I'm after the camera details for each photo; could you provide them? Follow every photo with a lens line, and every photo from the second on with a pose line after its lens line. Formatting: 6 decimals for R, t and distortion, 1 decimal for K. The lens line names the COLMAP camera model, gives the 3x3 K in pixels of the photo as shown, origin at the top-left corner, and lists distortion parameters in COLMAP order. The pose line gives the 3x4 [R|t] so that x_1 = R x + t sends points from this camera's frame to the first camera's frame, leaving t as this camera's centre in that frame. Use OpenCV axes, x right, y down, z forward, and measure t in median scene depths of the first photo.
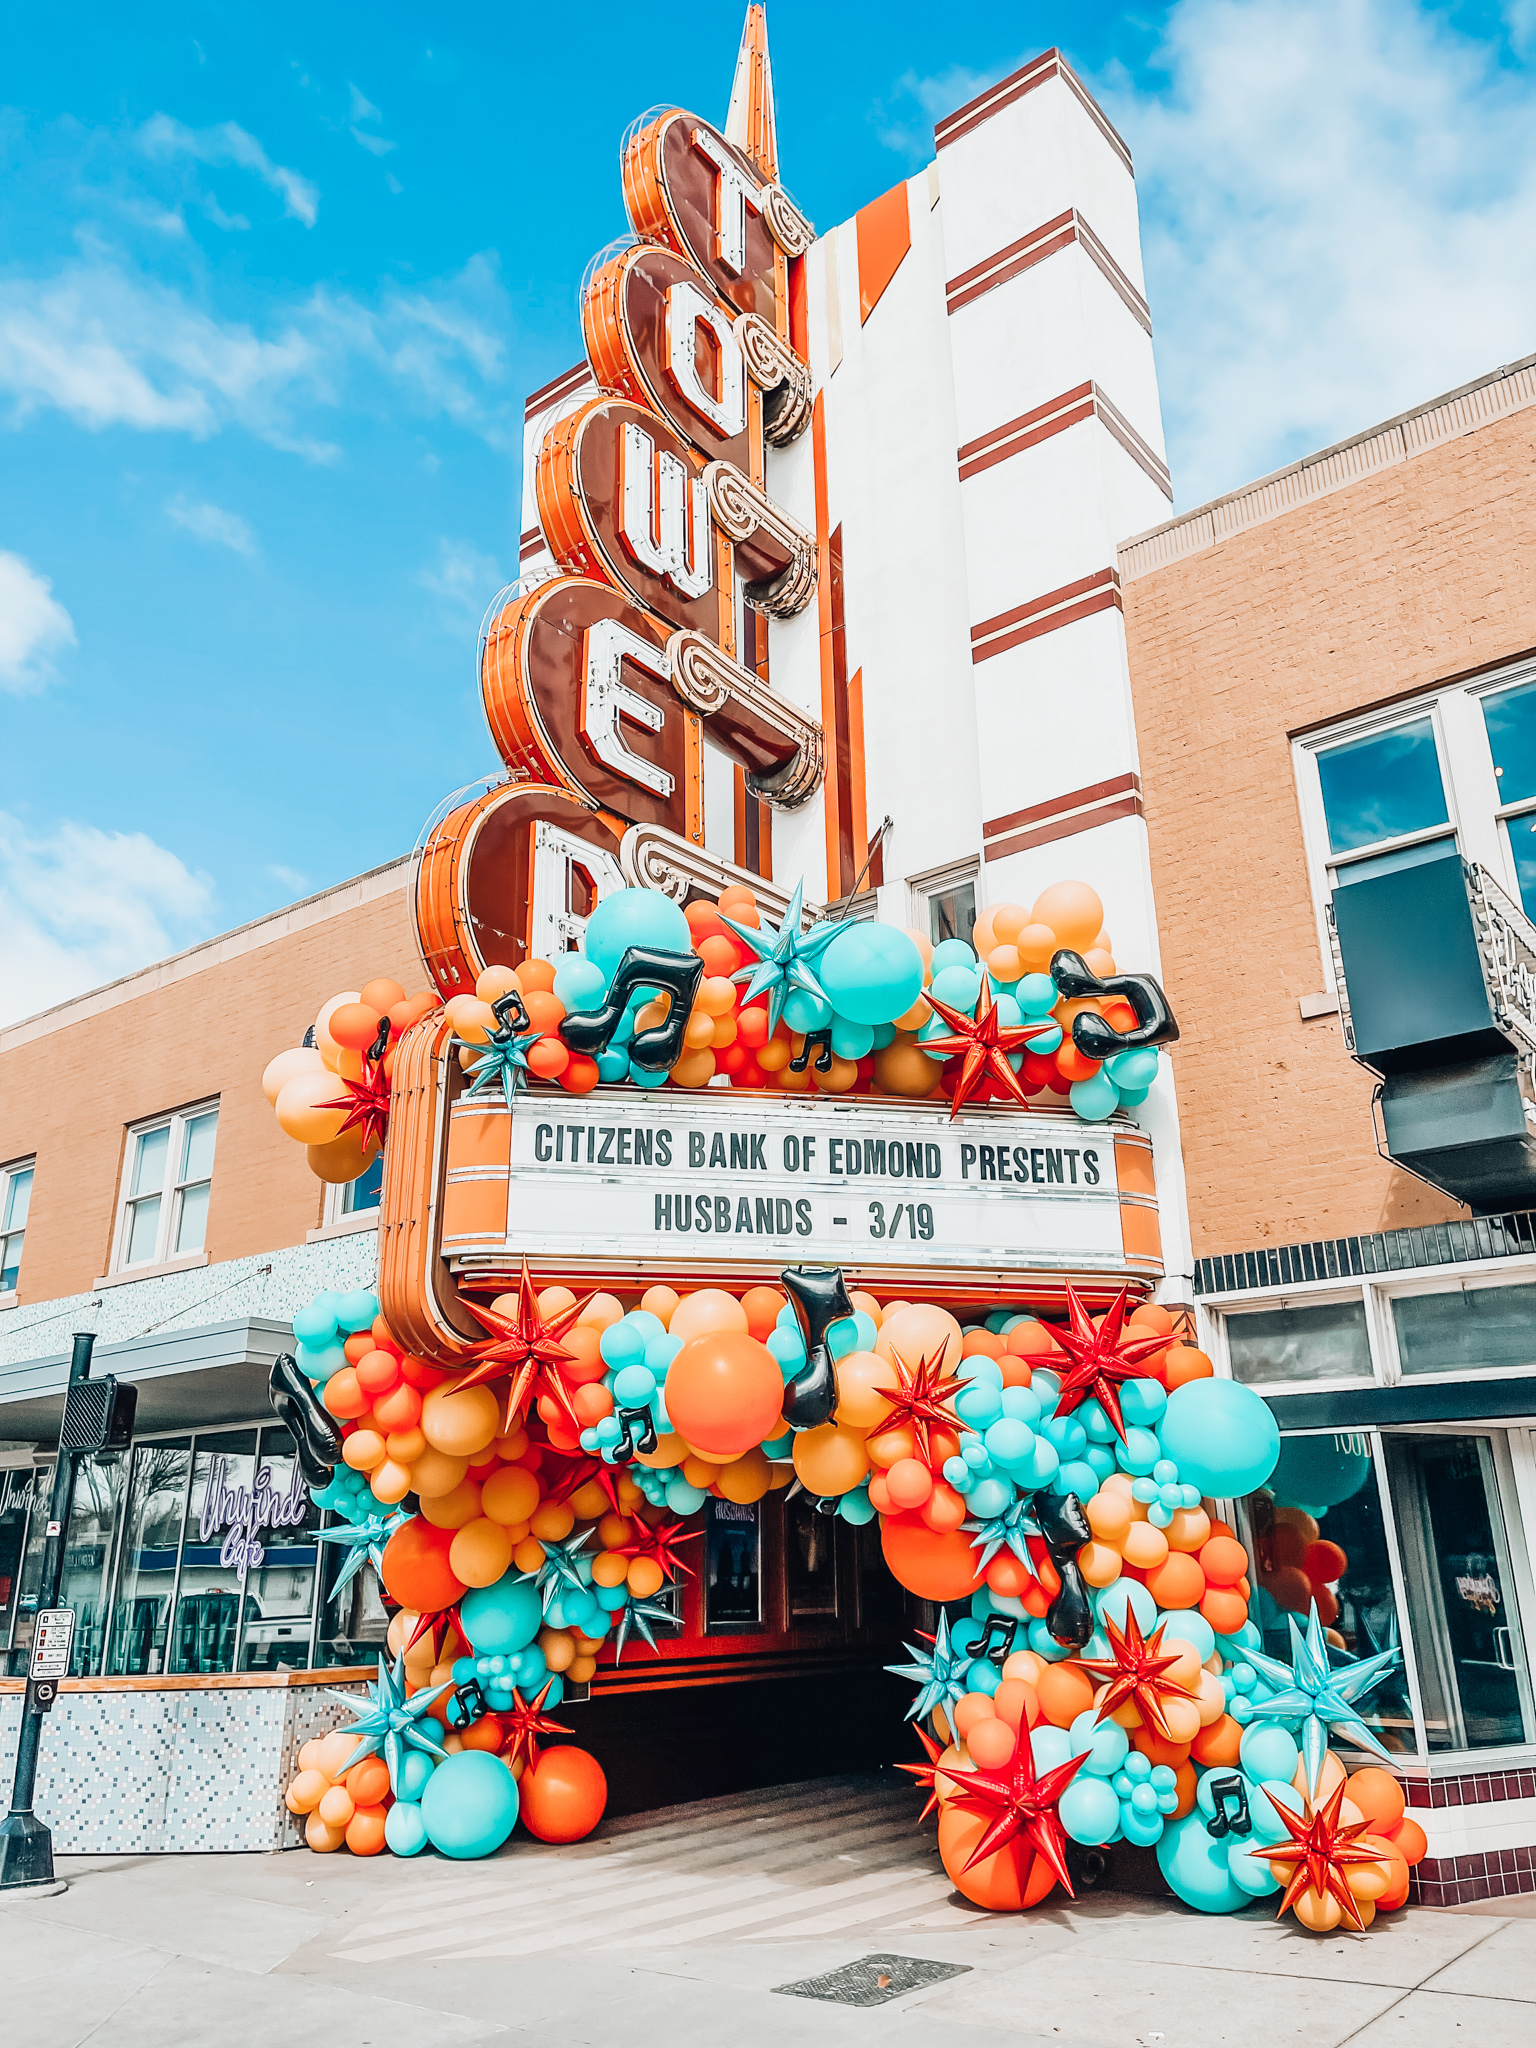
lens RADIAL K [[1532.5, 0, 768.0], [0, 1532.5, 1024.0], [0, 0, 1]] dist [0.041092, -0.000353]
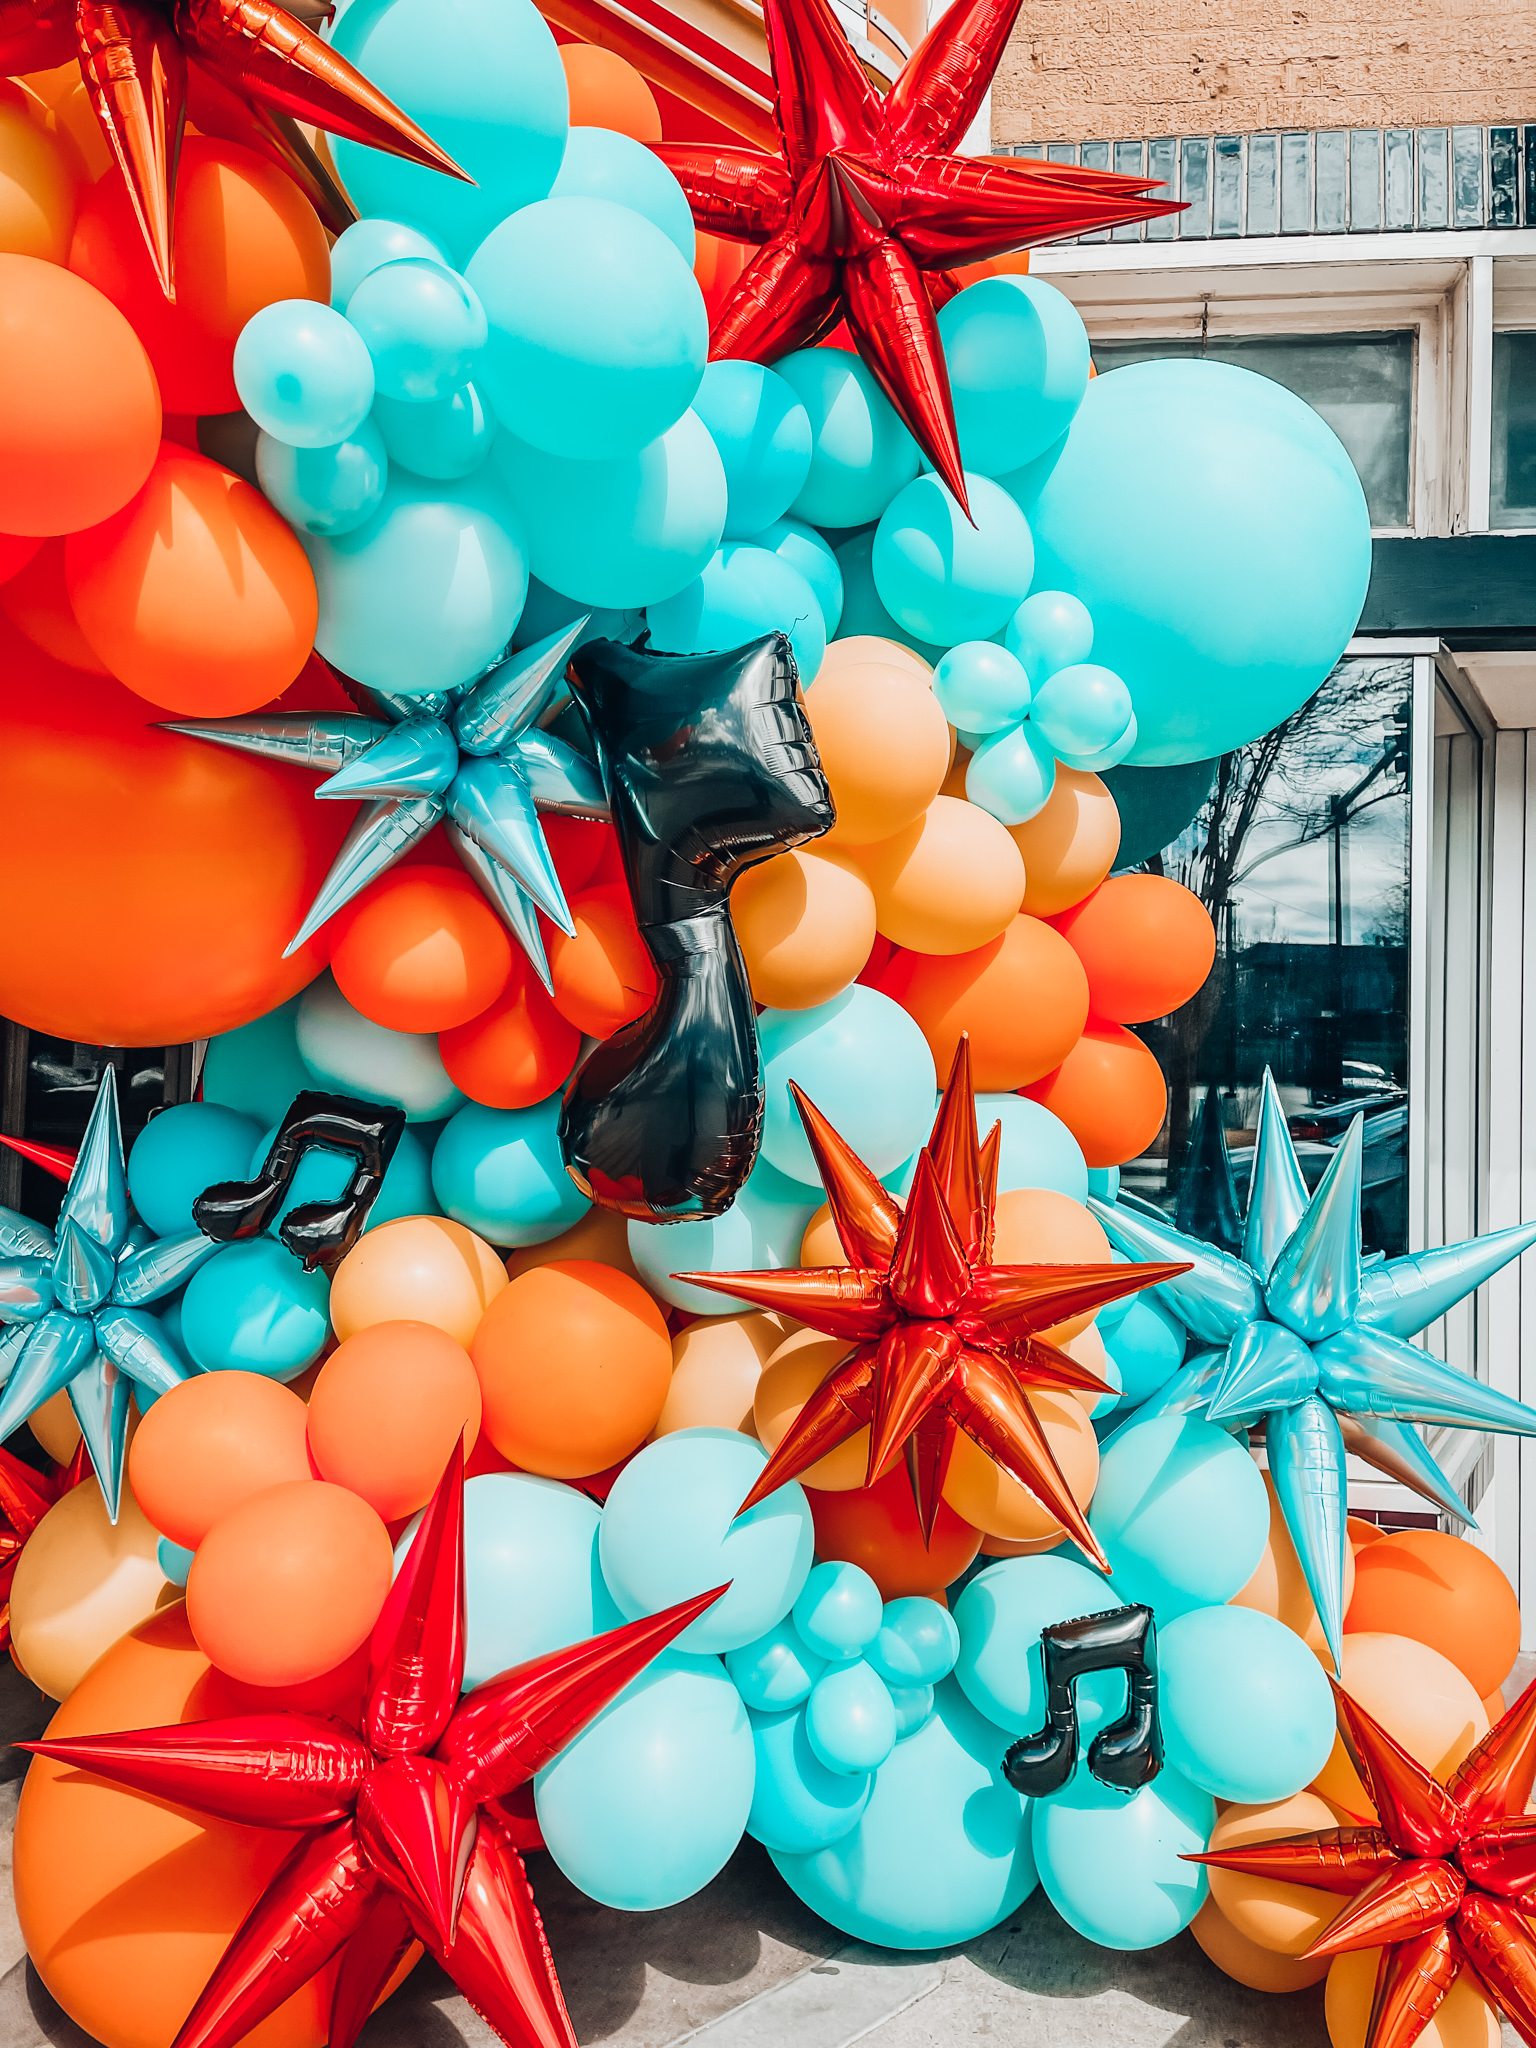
lens RADIAL K [[1532.5, 0, 768.0], [0, 1532.5, 1024.0], [0, 0, 1]] dist [0.041092, -0.000353]
pose [[0.850074, 0.056238, 0.523652, 0.073572], [-0.213912, 0.945444, 0.245718, 0.299347], [-0.481265, -0.320894, 0.815727, 0.775900]]
